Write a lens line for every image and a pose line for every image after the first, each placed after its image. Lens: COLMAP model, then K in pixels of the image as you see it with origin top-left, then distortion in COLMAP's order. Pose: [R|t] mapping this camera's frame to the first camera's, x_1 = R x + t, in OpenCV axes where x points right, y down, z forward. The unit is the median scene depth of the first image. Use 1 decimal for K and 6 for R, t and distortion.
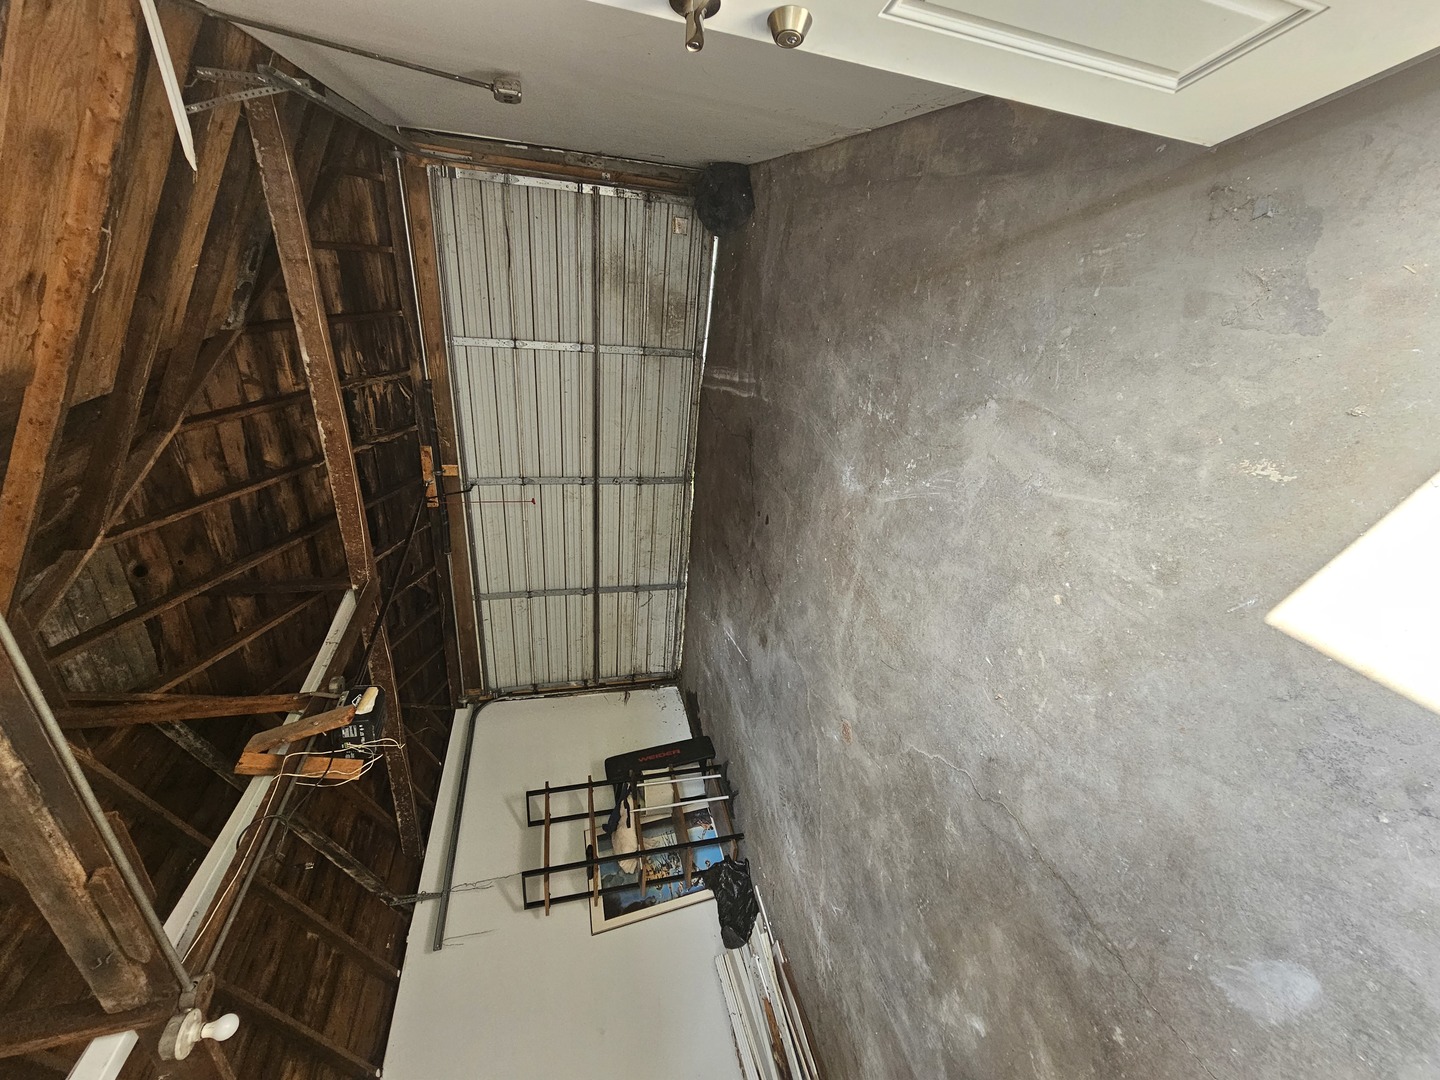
lens RADIAL K [[595.1, 0, 720.4], [0, 595.1, 533.2], [0, 0, 1]] dist [-0.008032, 0.001872]
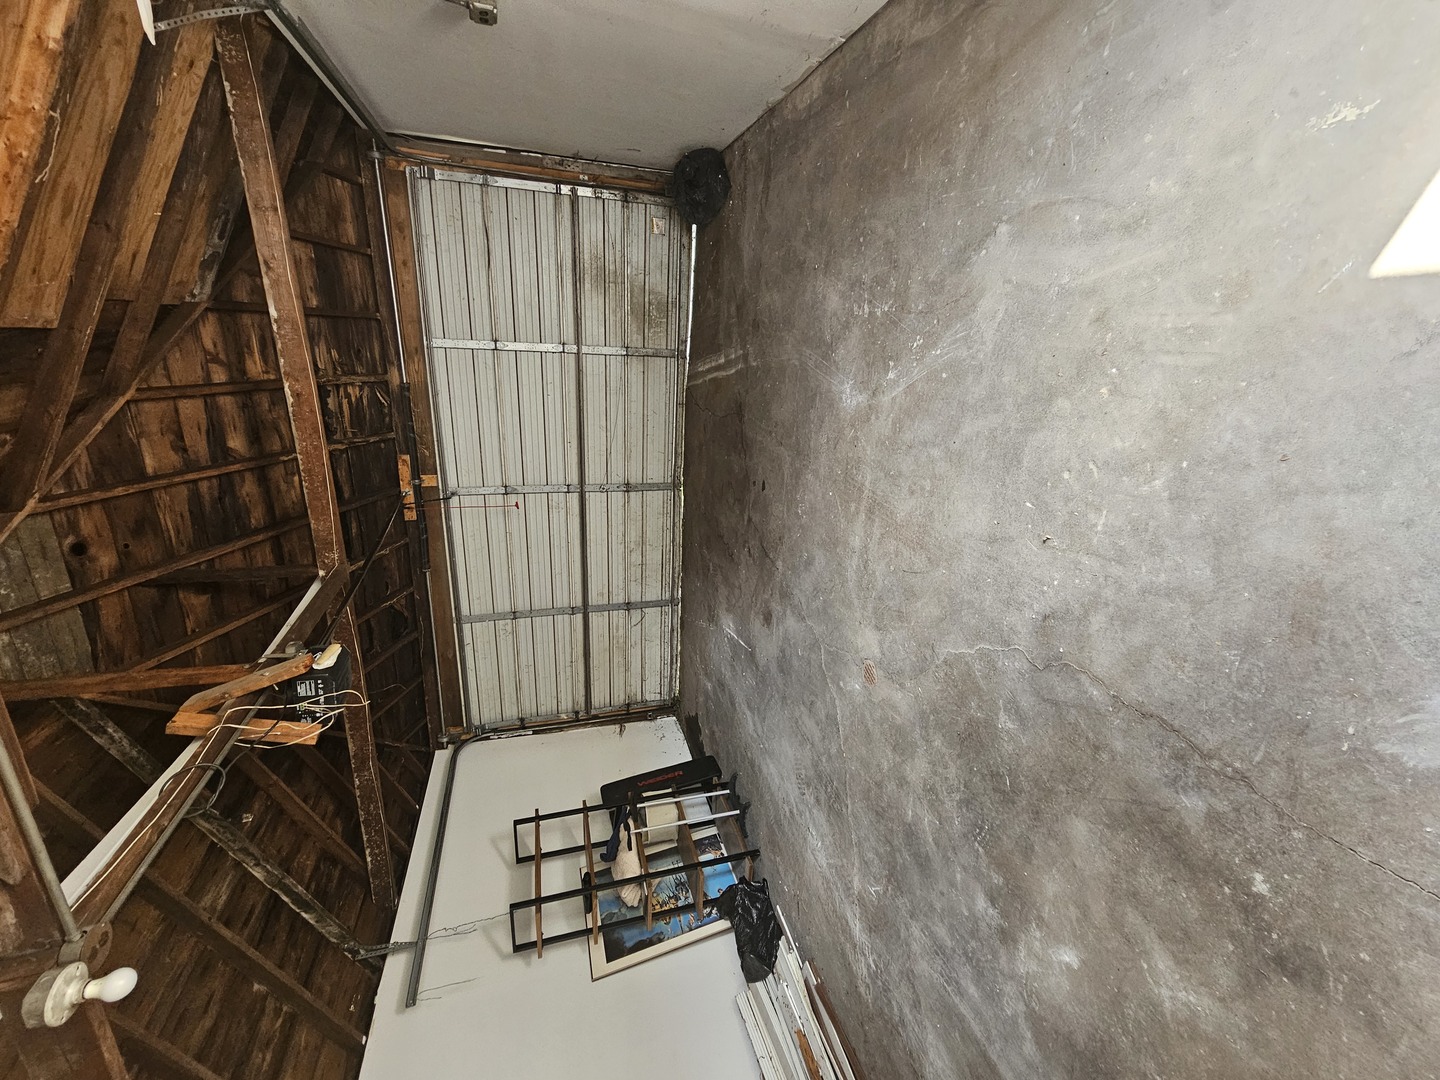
lens RADIAL K [[595.1, 0, 722.1], [0, 595.1, 538.6], [0, 0, 1]] dist [-0.008032, 0.001872]
pose [[0.998147, -0.053712, 0.028596, -0.023180], [0.056829, 0.990836, -0.122535, 0.207045], [-0.021752, 0.123933, 0.992052, 0.077079]]
